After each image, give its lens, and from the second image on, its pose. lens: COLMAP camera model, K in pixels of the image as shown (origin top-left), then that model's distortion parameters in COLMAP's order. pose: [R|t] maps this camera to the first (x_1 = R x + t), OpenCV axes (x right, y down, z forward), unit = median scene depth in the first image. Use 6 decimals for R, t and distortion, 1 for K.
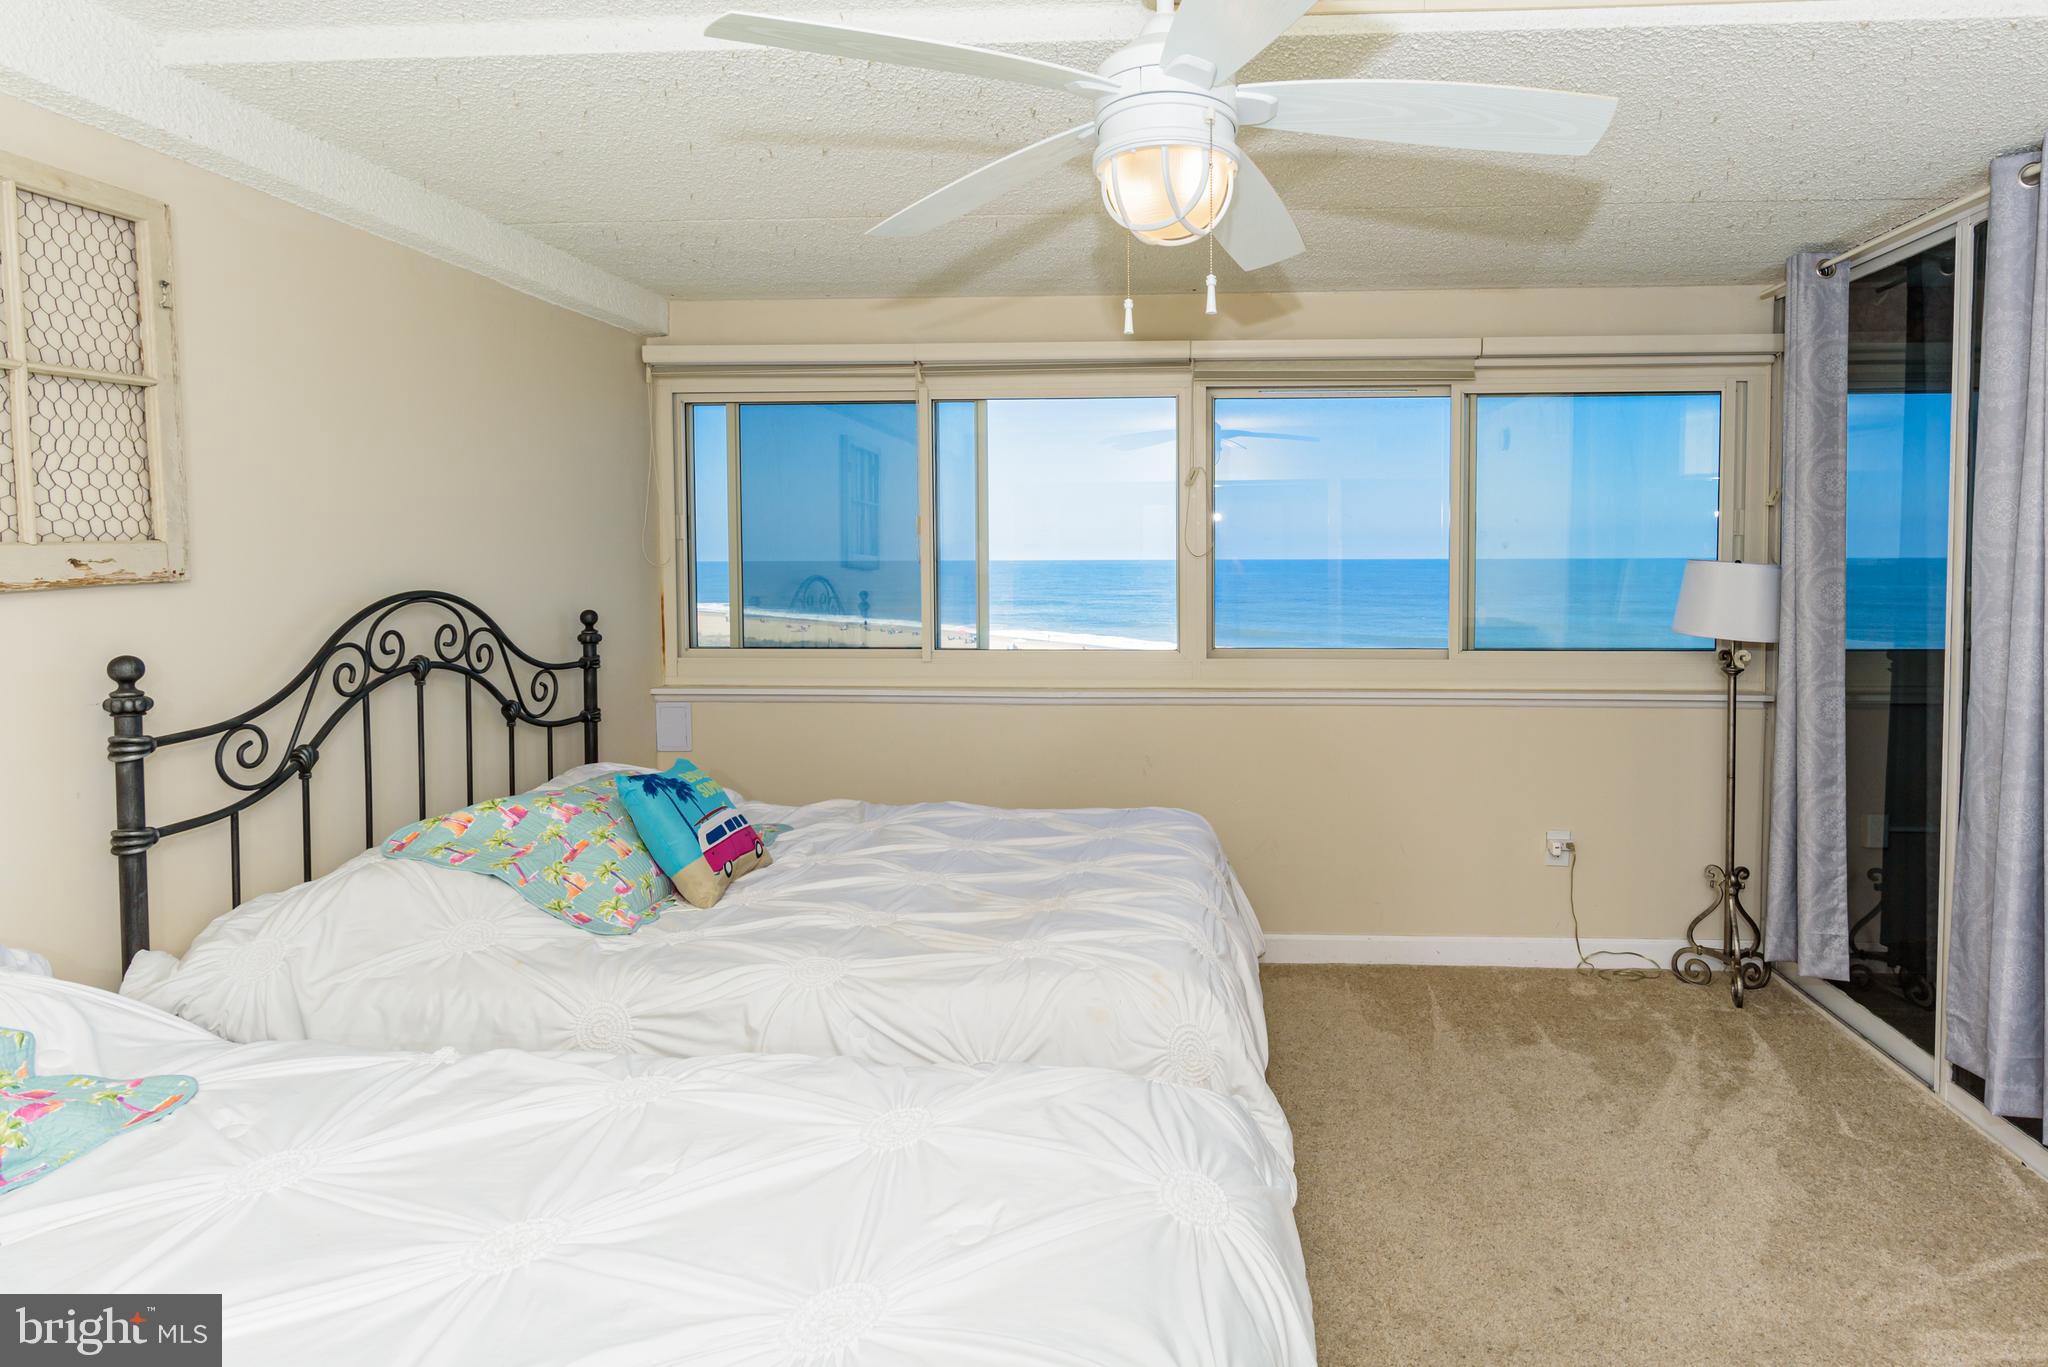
lens RADIAL K [[1120.5, 0, 1151.3], [0, 1120.5, 605.1], [0, 0, 1]] dist [0.000279, 0.001394]
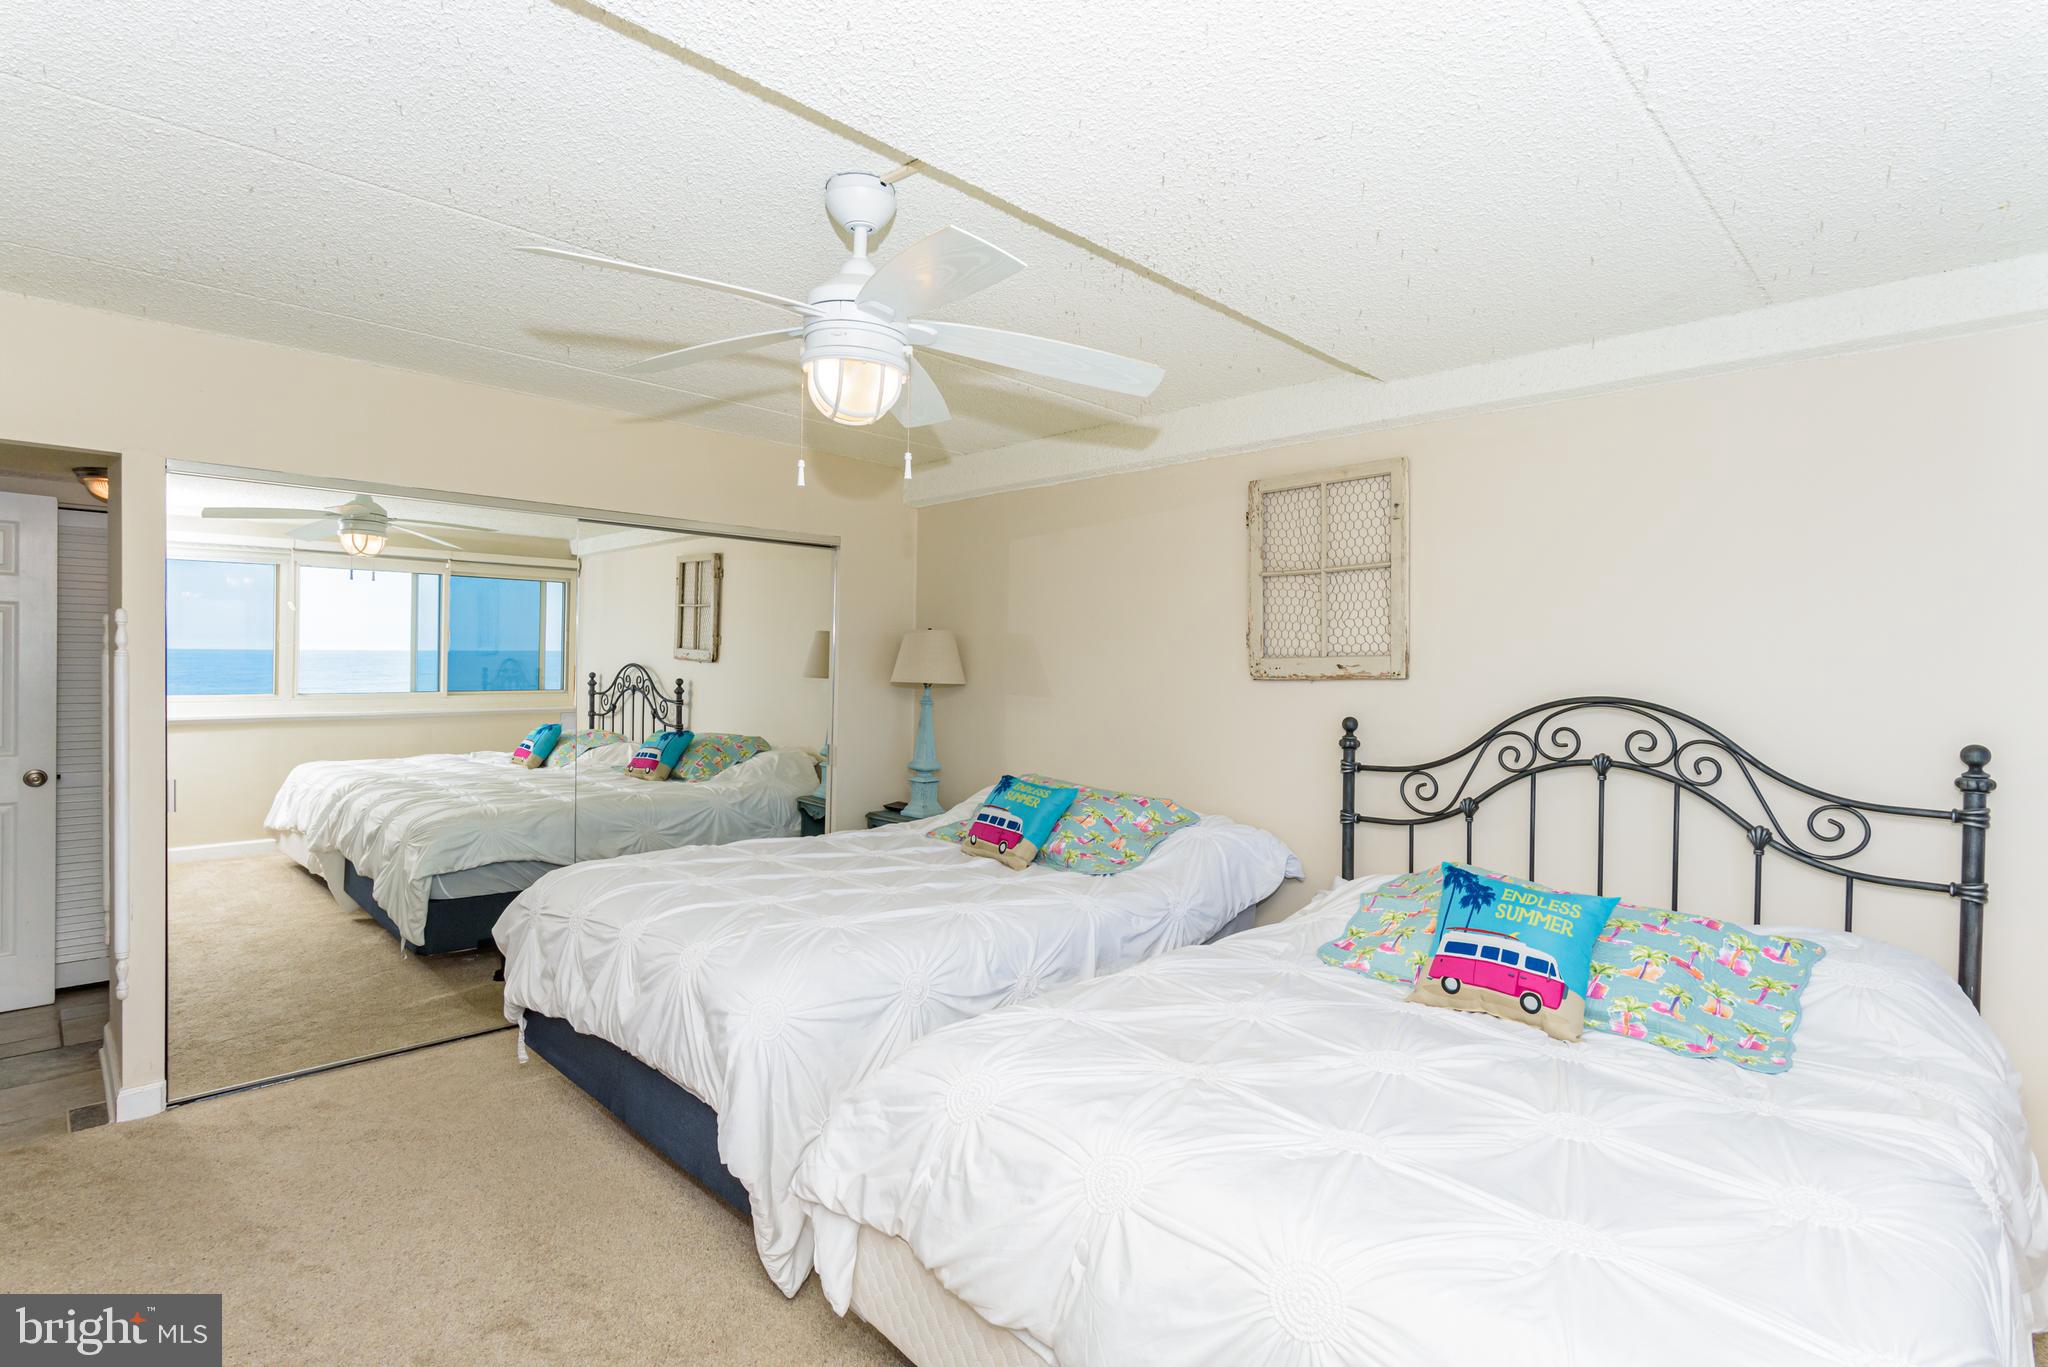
lens RADIAL K [[989.7, 0, 1018.0], [0, 989.7, 691.3], [0, 0, 1]] dist [-0.001928, -0.000486]
pose [[-0.668094, 0.009232, -0.744020, 0.411728], [-0.049342, 0.997172, 0.056680, -0.038599], [0.742439, 0.074579, -0.665749, 1.037368]]
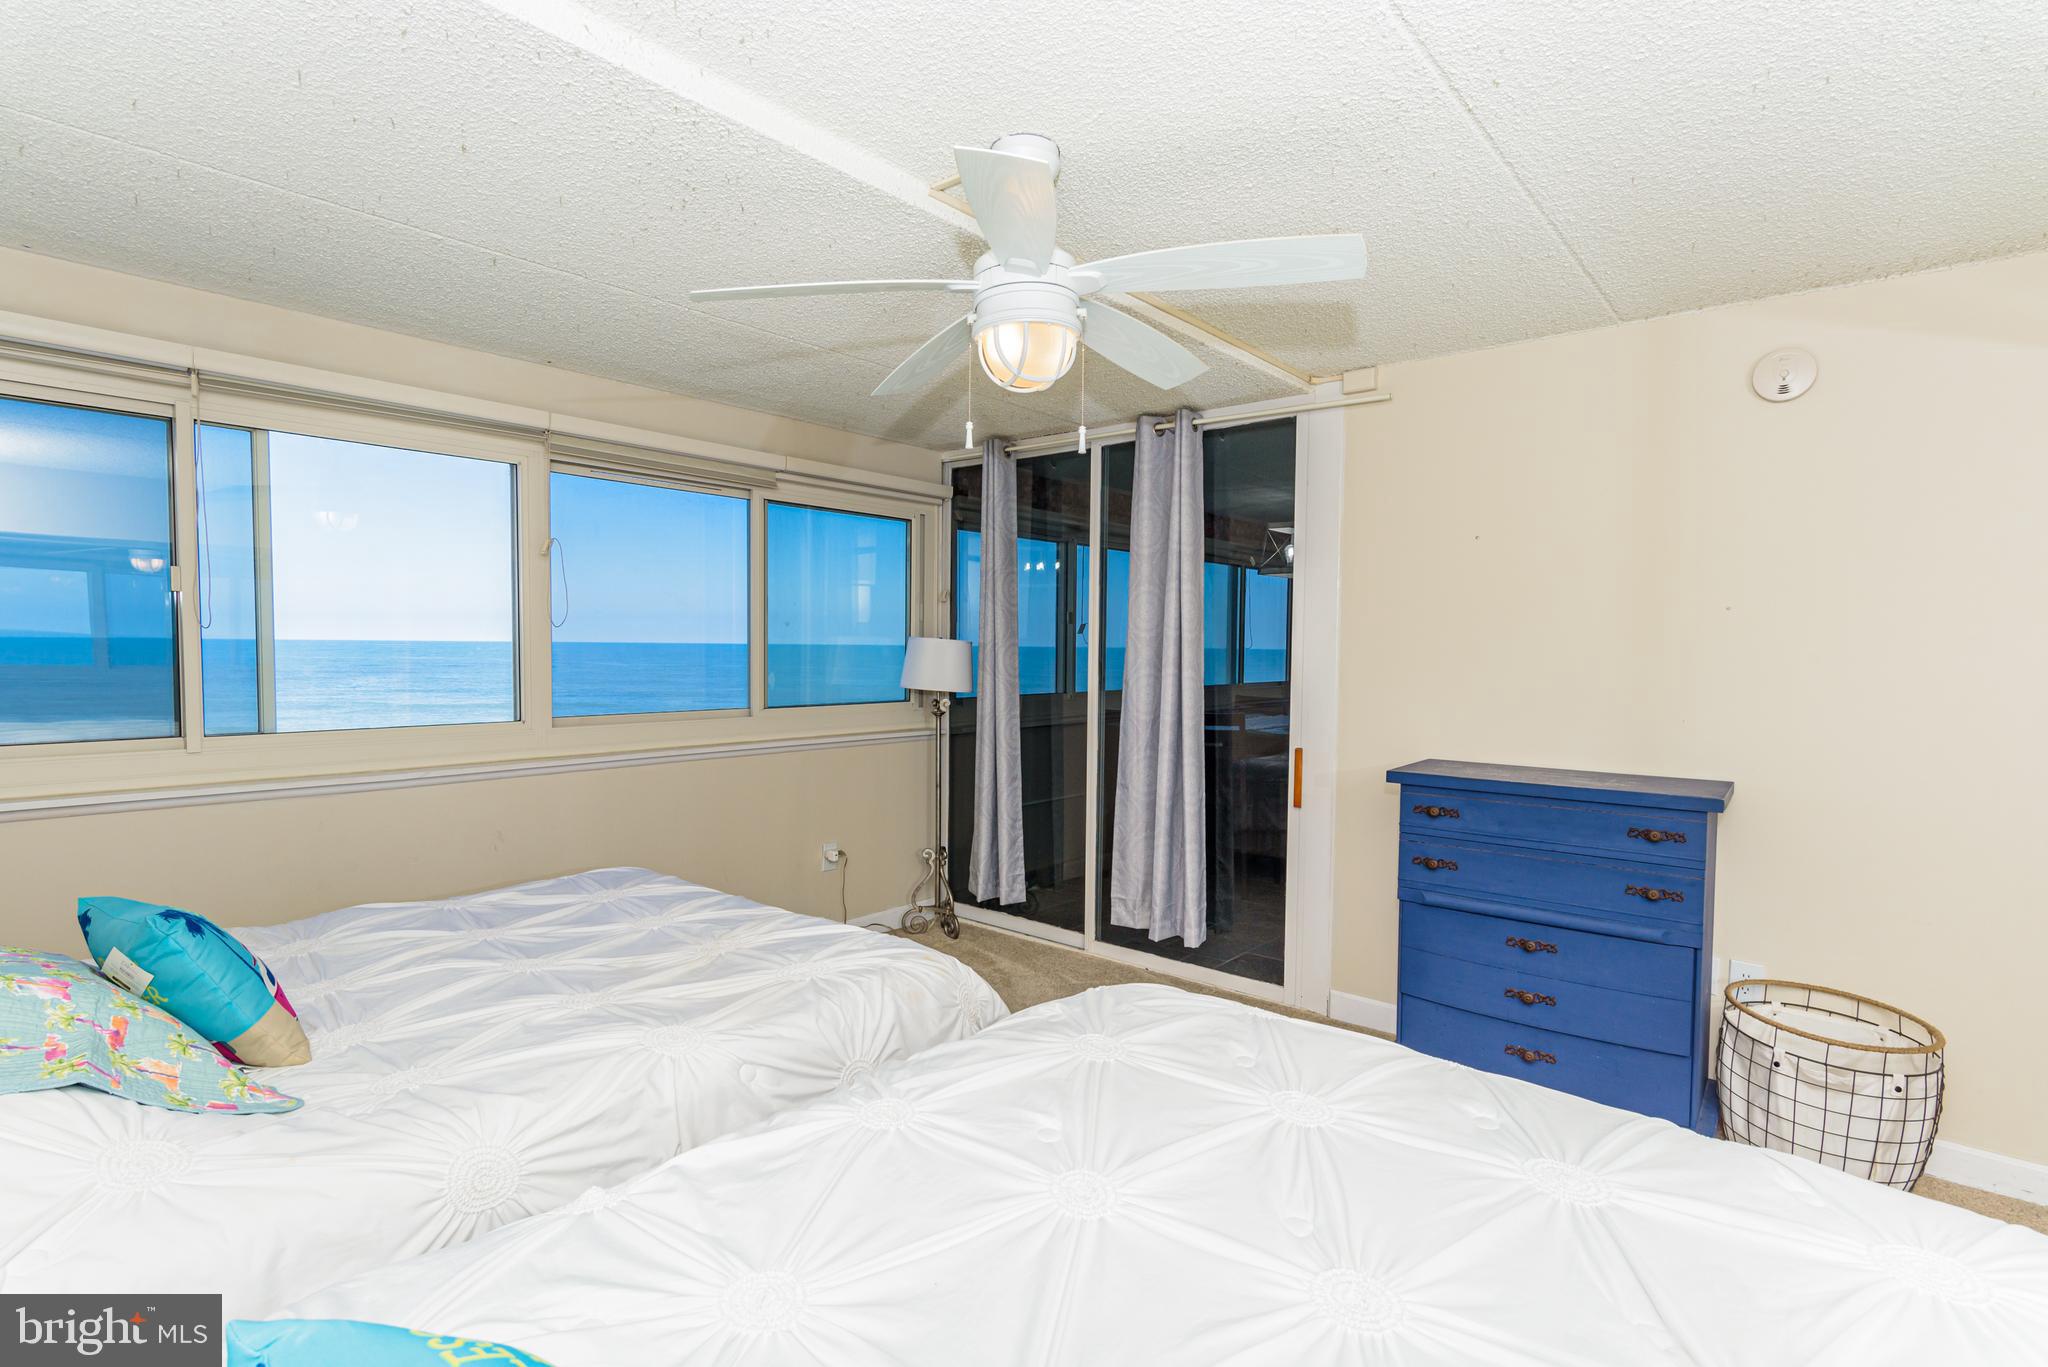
lens RADIAL K [[989.7, 0, 1018.0], [0, 989.7, 691.3], [0, 0, 1]] dist [-0.001928, -0.000486]
pose [[0.606212, -0.028320, 0.794799, -0.498367], [0.021518, 0.999584, 0.019205, 0.008222], [-0.795012, 0.005460, 0.606569, 0.148968]]
